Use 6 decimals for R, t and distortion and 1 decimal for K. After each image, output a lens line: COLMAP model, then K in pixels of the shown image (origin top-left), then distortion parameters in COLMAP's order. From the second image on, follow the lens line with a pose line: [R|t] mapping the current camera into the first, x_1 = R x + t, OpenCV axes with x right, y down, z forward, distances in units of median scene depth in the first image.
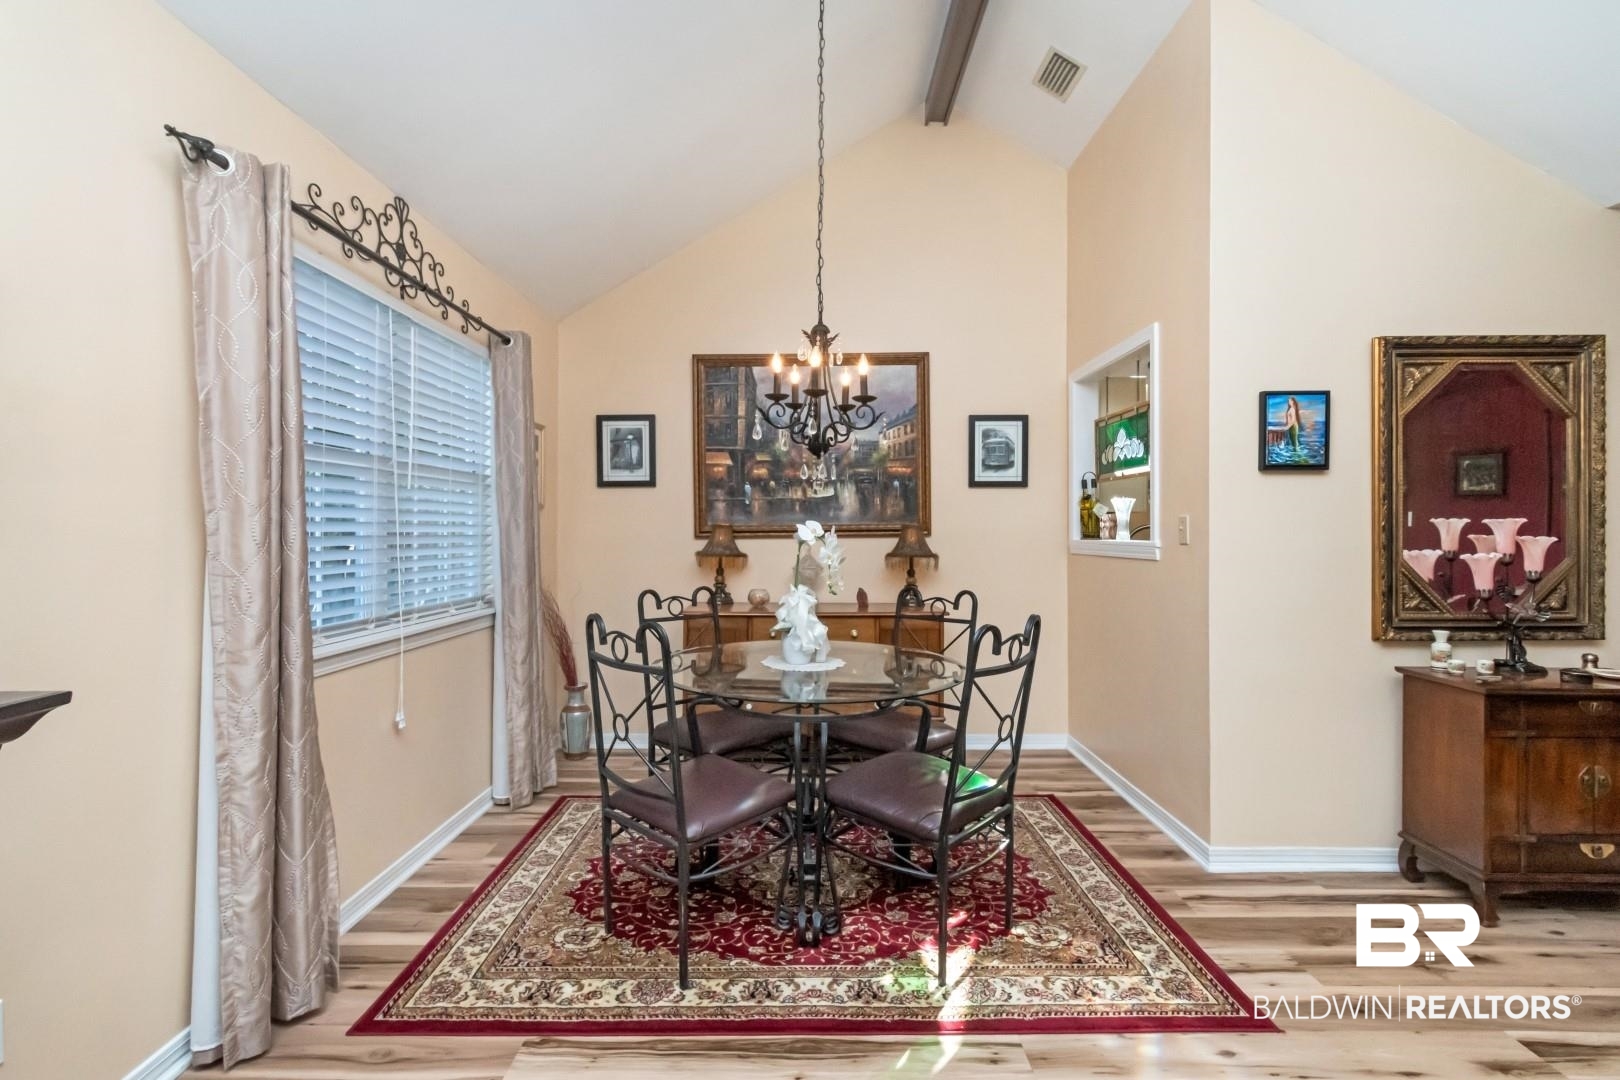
lens RADIAL K [[741.0, 0, 777.5], [0, 741.0, 532.7], [0, 0, 1]] dist [0.005514, -0.002277]
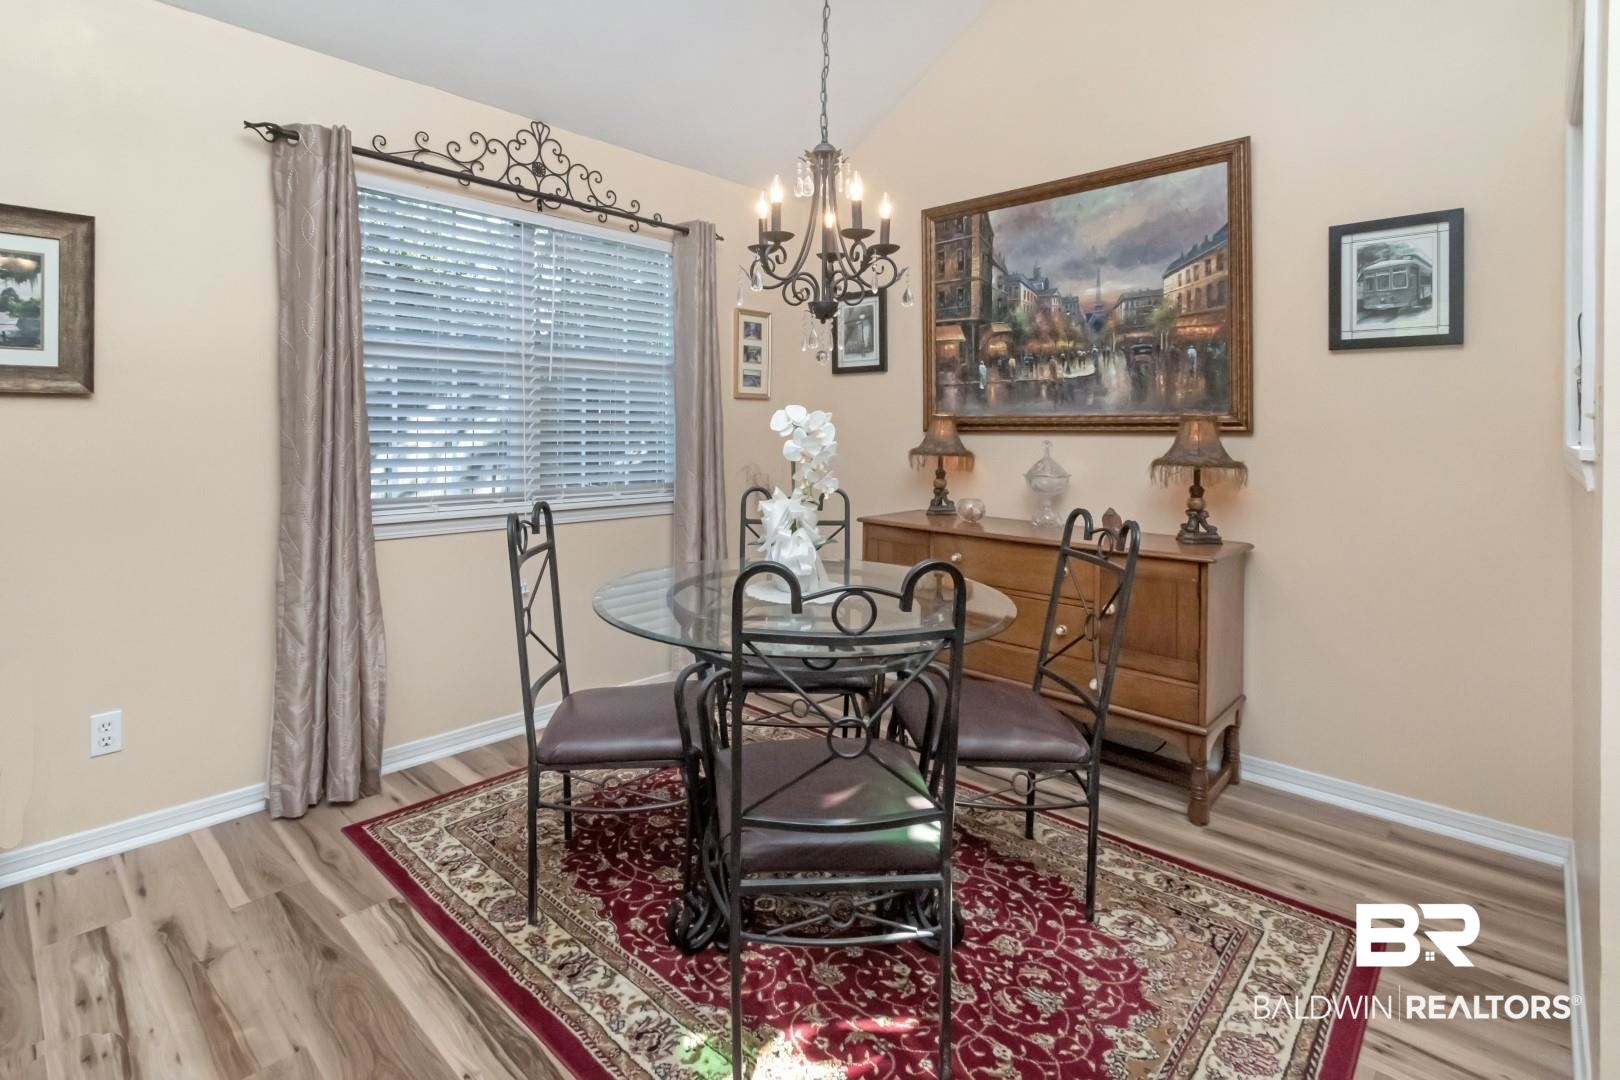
lens RADIAL K [[782.3, 0, 776.4], [0, 782.3, 425.6], [0, 0, 1]] dist [0.000934, 0.000243]
pose [[0.721832, 0.007059, -0.692032, 0.373272], [-0.014117, 0.999890, -0.004526, 0.006205], [0.691924, 0.013037, 0.721852, 0.258903]]
